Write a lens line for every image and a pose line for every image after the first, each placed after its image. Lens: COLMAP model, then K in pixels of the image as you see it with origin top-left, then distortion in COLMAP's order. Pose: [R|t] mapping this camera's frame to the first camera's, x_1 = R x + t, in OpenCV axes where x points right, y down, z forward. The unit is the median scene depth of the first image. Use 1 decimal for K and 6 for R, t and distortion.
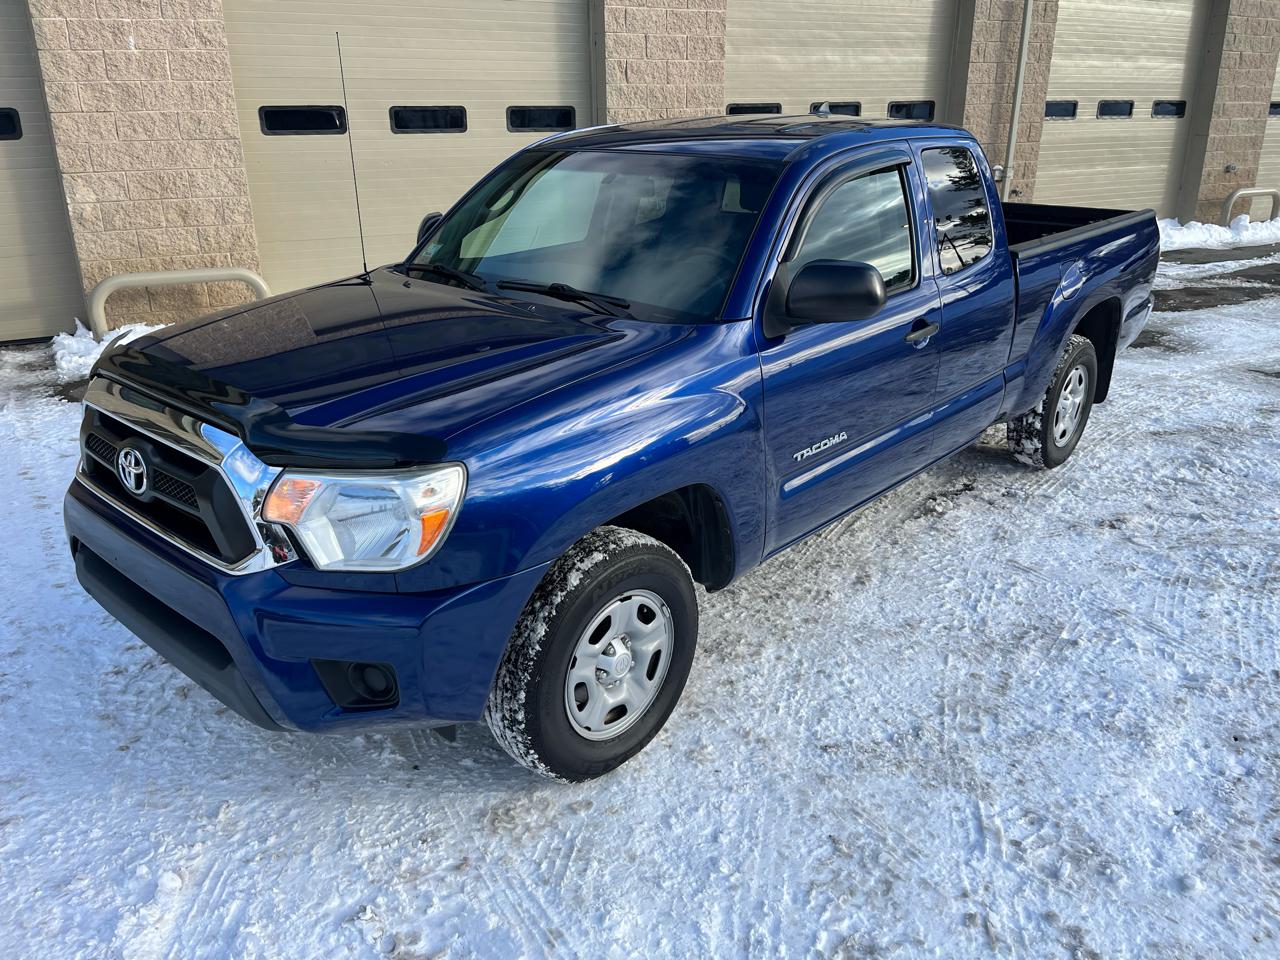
lens RADIAL K [[965.3, 0, 645.6], [0, 965.3, 480.0], [0, 0, 1]] dist [0.079824, -0.115572]
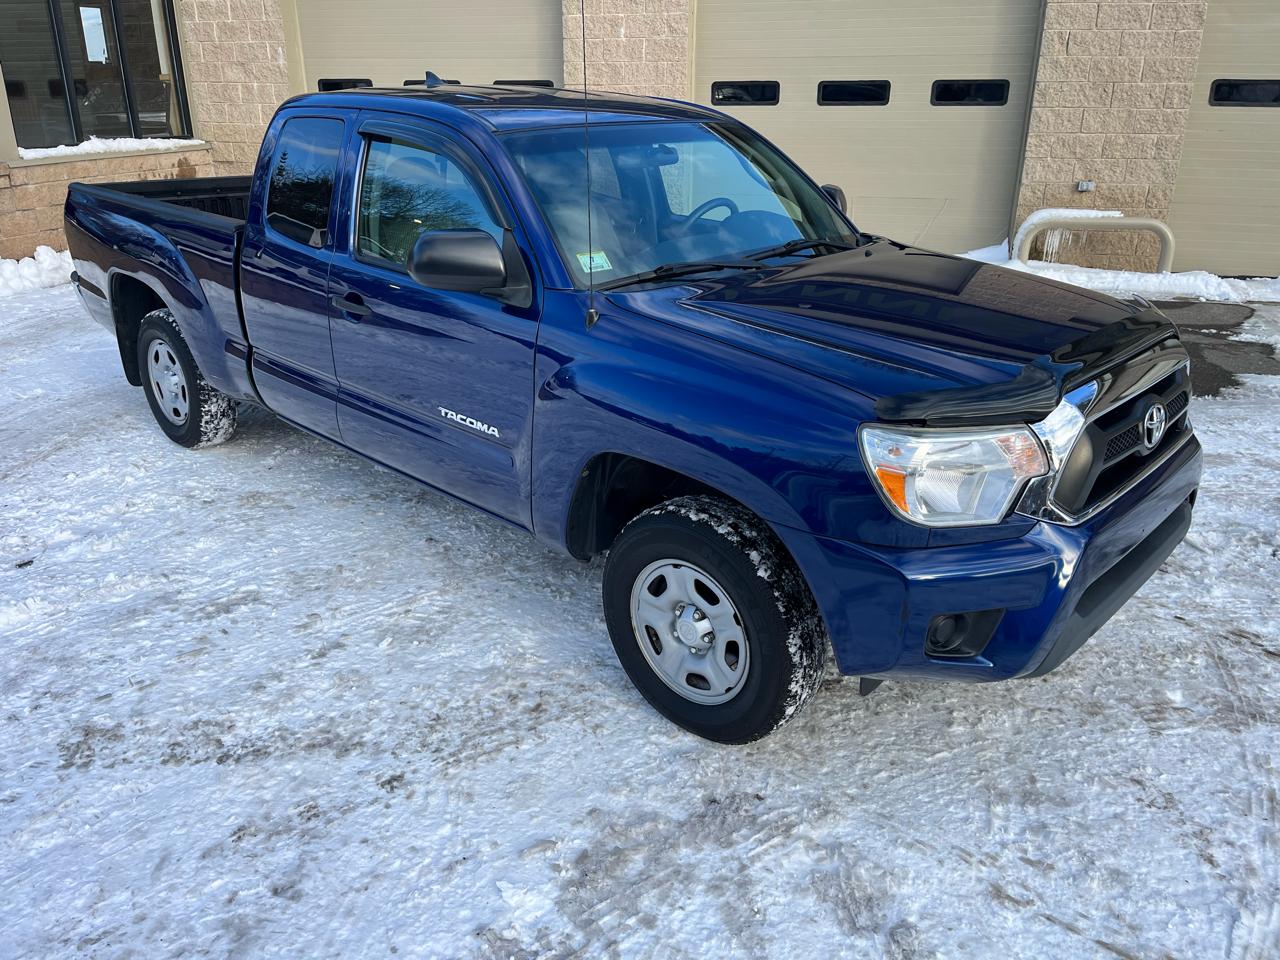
lens RADIAL K [[972.2, 0, 627.5], [0, 972.2, 467.0], [0, 0, 1]] dist [0.064808, -0.082054]
pose [[0.708579, 0.260433, -0.655813, 1.109226], [-0.256986, 0.960815, 0.103891, -0.035595], [0.657171, 0.094920, 0.747741, 0.117013]]
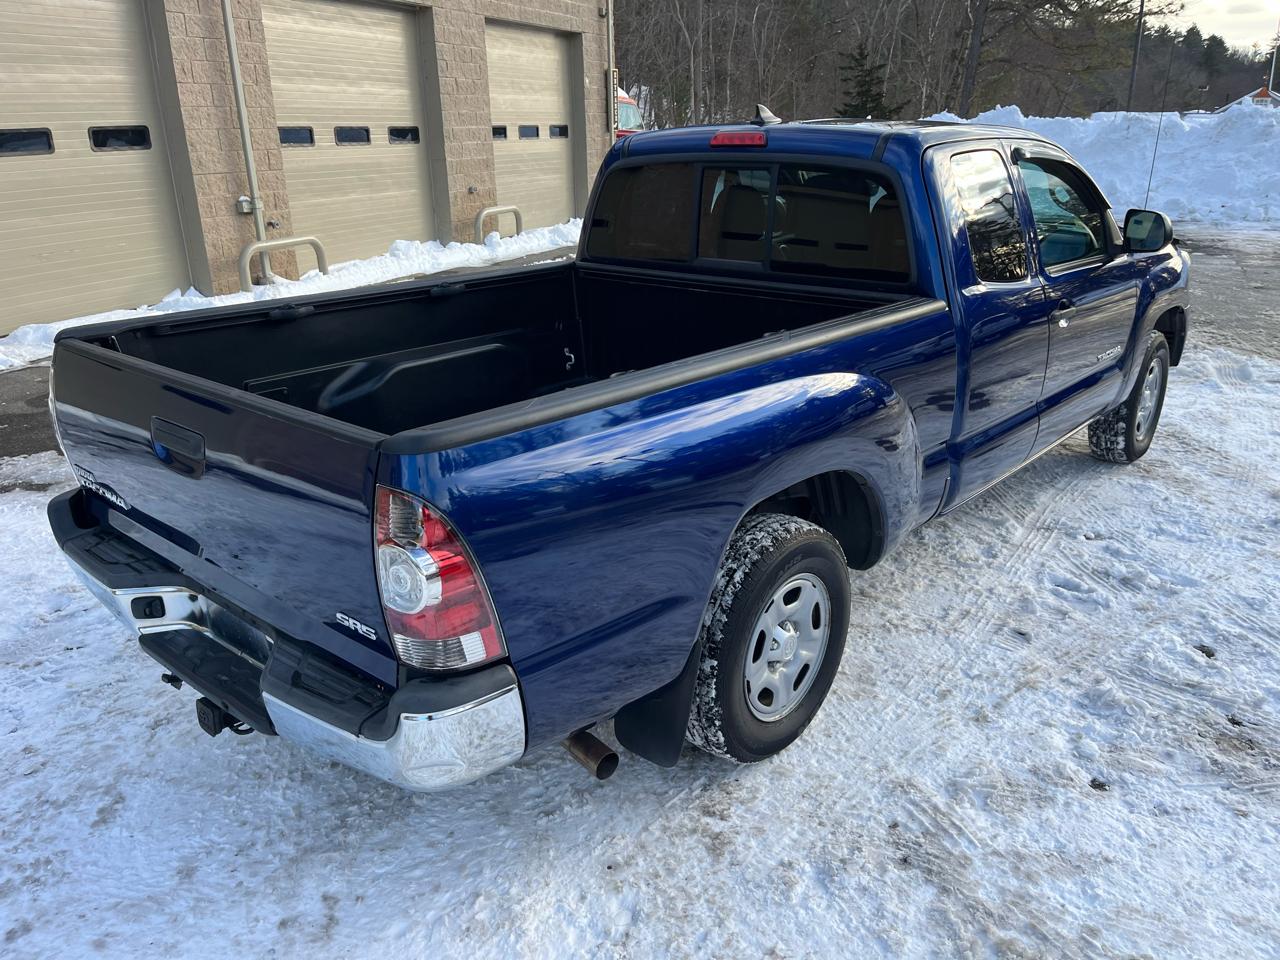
lens RADIAL K [[965.3, 0, 645.6], [0, 965.3, 480.0], [0, 0, 1]] dist [0.079824, -0.115572]
pose [[0.777009, -0.220941, 0.589442, 0.197427], [0.238815, 0.969842, 0.048717, -0.073722], [-0.582430, 0.102914, 0.806340, 0.265783]]
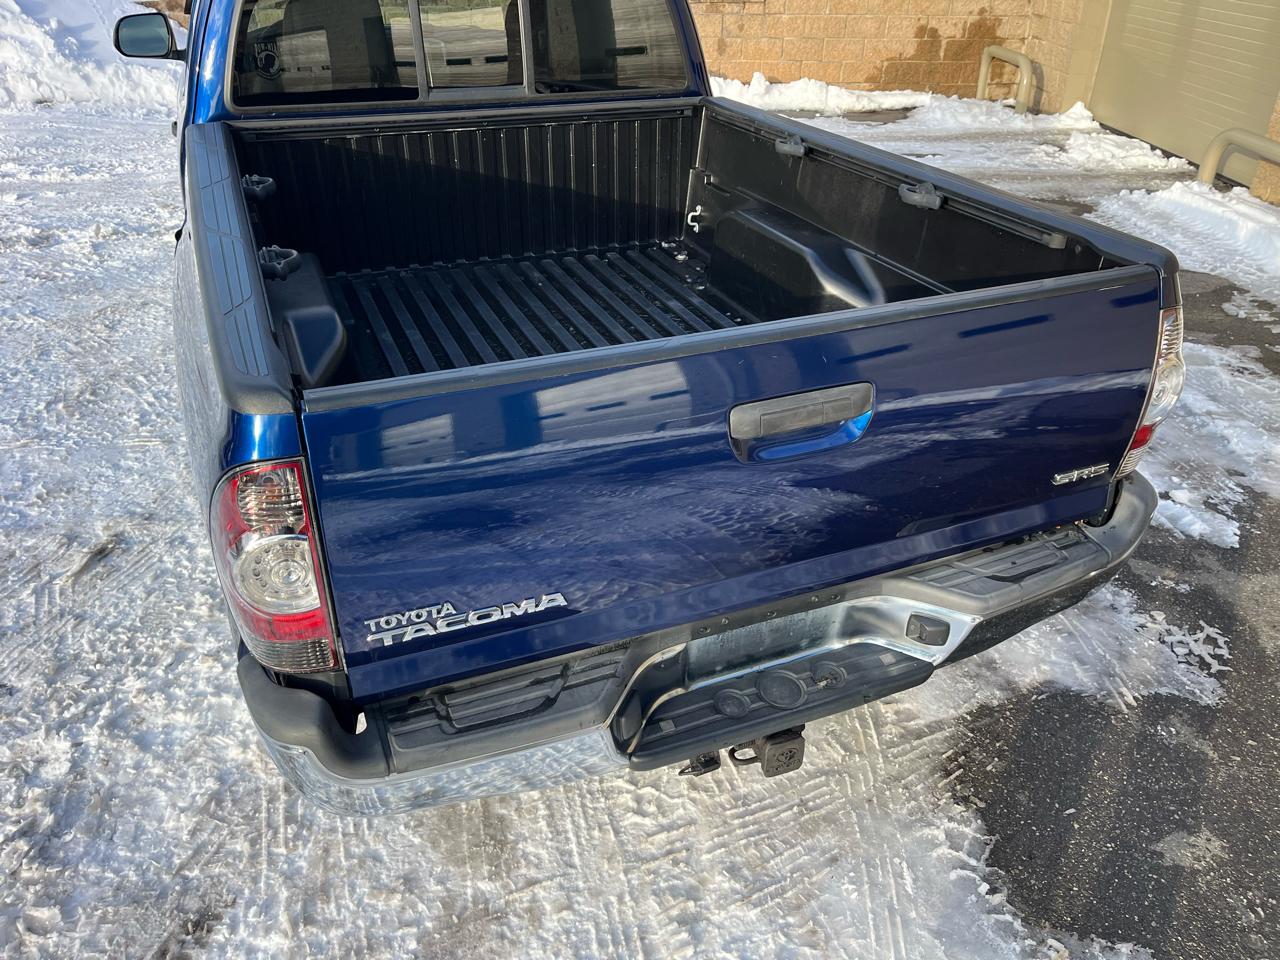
lens RADIAL K [[974.2, 0, 644.0], [0, 974.2, 477.7], [0, 0, 1]] dist [0.043991, -0.050075]
pose [[-0.437031, 0.447419, -0.780269, 1.116682], [-0.338516, 0.721896, 0.603550, -0.728110], [0.833313, 0.527904, -0.164032, 1.888723]]
